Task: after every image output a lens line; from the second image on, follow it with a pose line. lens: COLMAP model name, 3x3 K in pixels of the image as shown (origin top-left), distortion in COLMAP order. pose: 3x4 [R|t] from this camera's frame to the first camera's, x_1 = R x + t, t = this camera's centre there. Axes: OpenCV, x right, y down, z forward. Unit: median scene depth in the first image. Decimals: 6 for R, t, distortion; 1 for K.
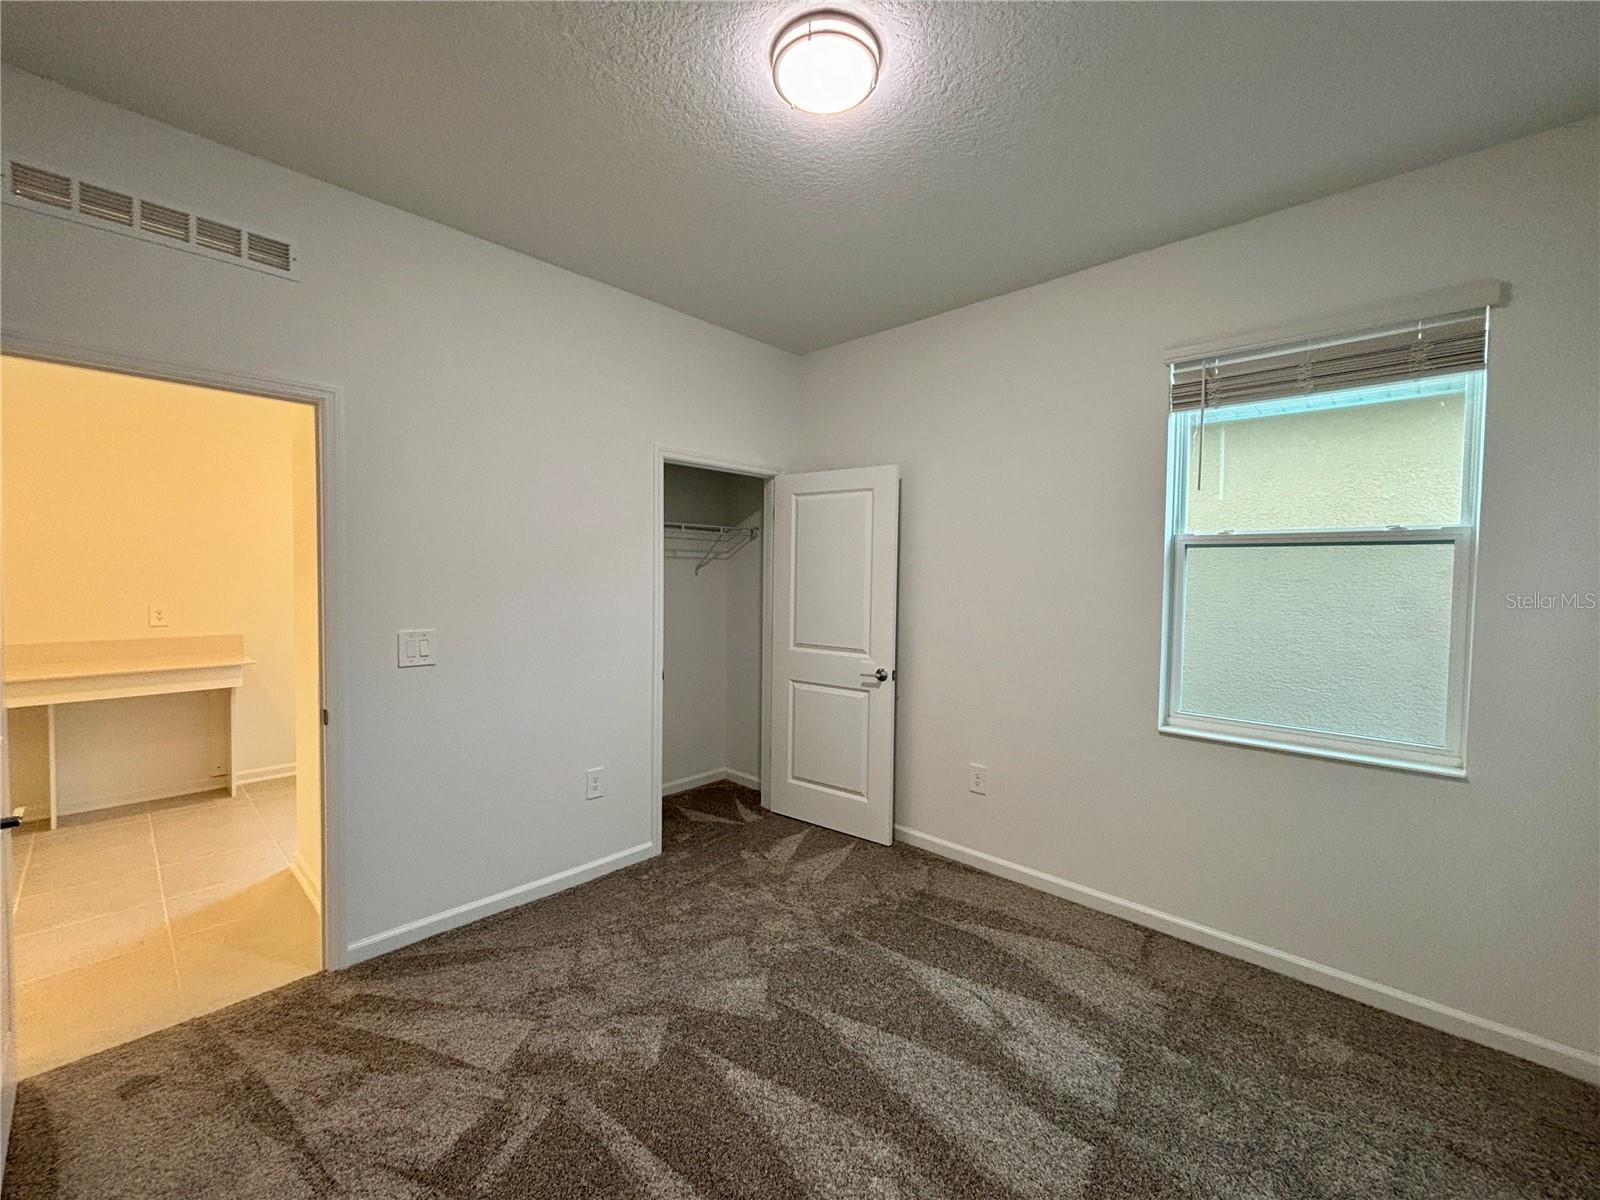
lens RADIAL K [[643.6, 0, 795.9], [0, 643.6, 592.6], [0, 0, 1]] dist [0.001991, -0.000156]
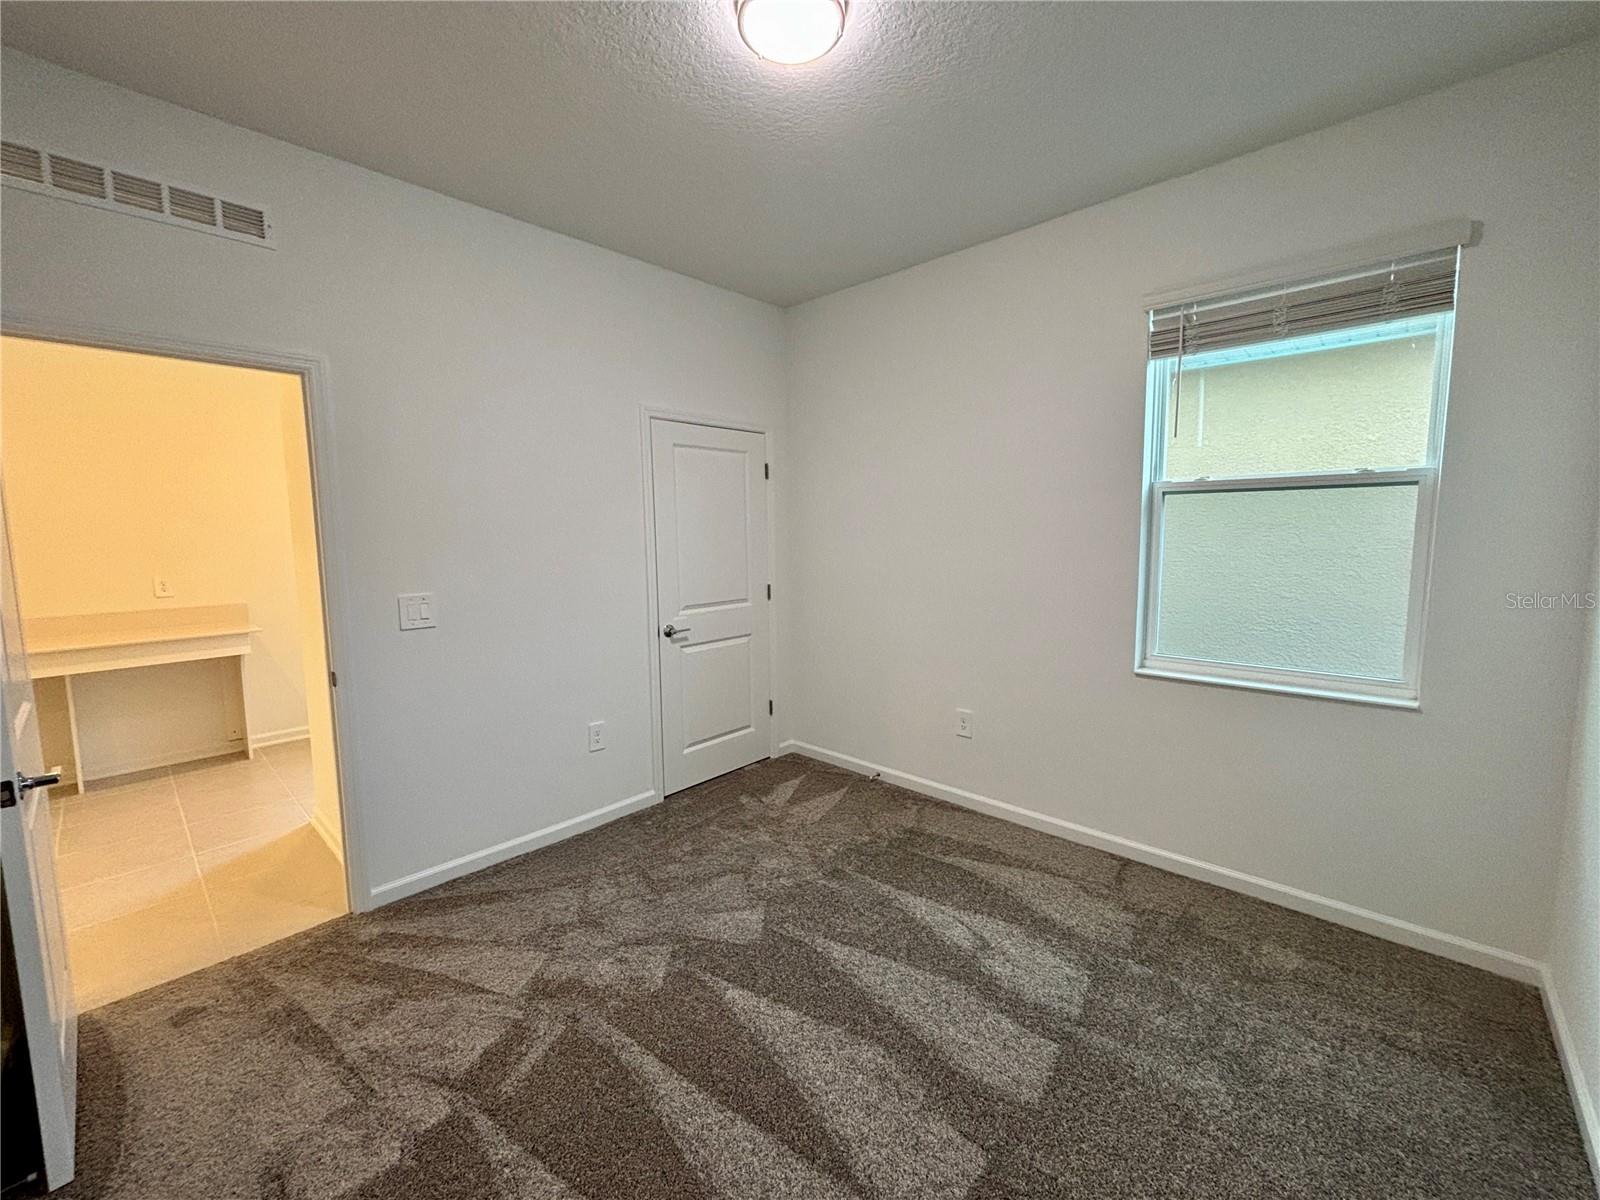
lens RADIAL K [[643.6, 0, 794.9], [0, 643.6, 592.4], [0, 0, 1]] dist [0.001991, -0.000156]
pose [[0.999688, -0.024934, -0.001341, 0.023026], [0.024968, 0.997398, 0.067634, 0.001030], [-0.000349, -0.067647, 0.997709, -0.034716]]
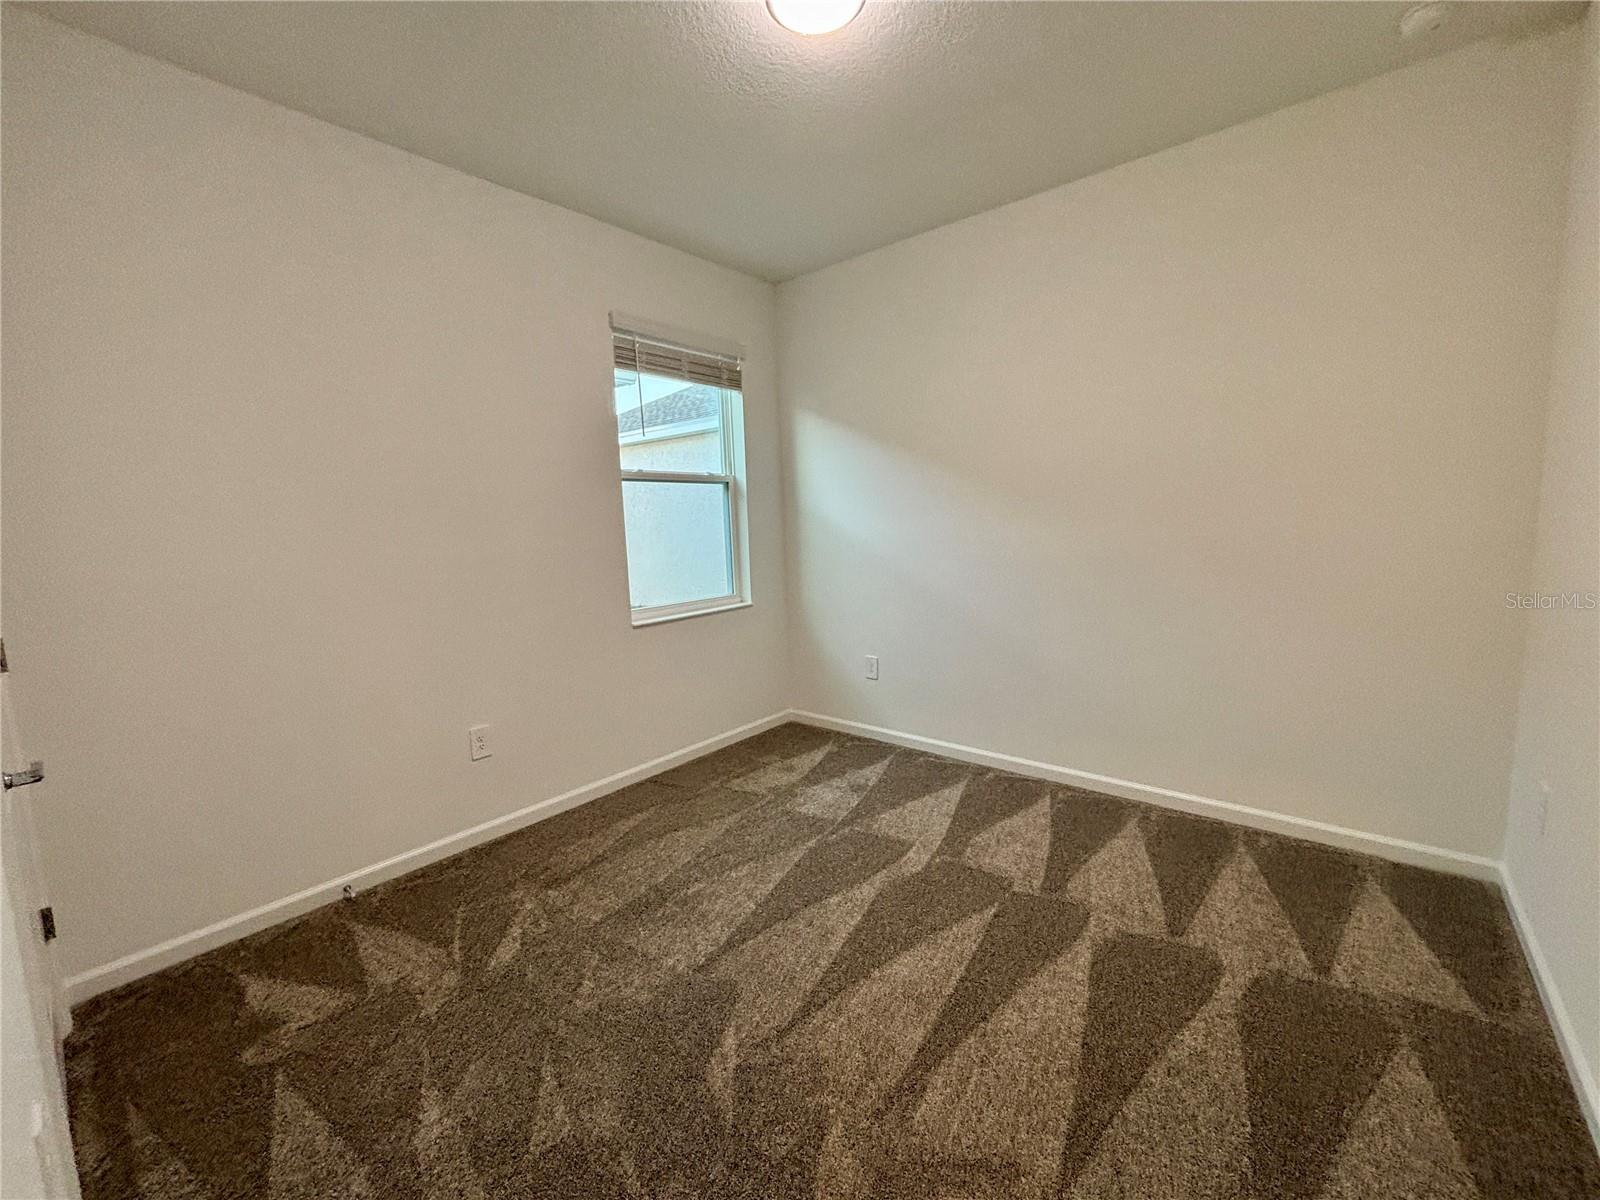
lens RADIAL K [[643.6, 0, 807.5], [0, 643.6, 601.7], [0, 0, 1]] dist [0.001991, -0.000156]
pose [[-0.070471, -0.133277, 0.988570, -0.825128], [0.062038, 0.988530, 0.137694, 0.016733], [-0.995583, 0.071032, -0.061395, 0.863096]]
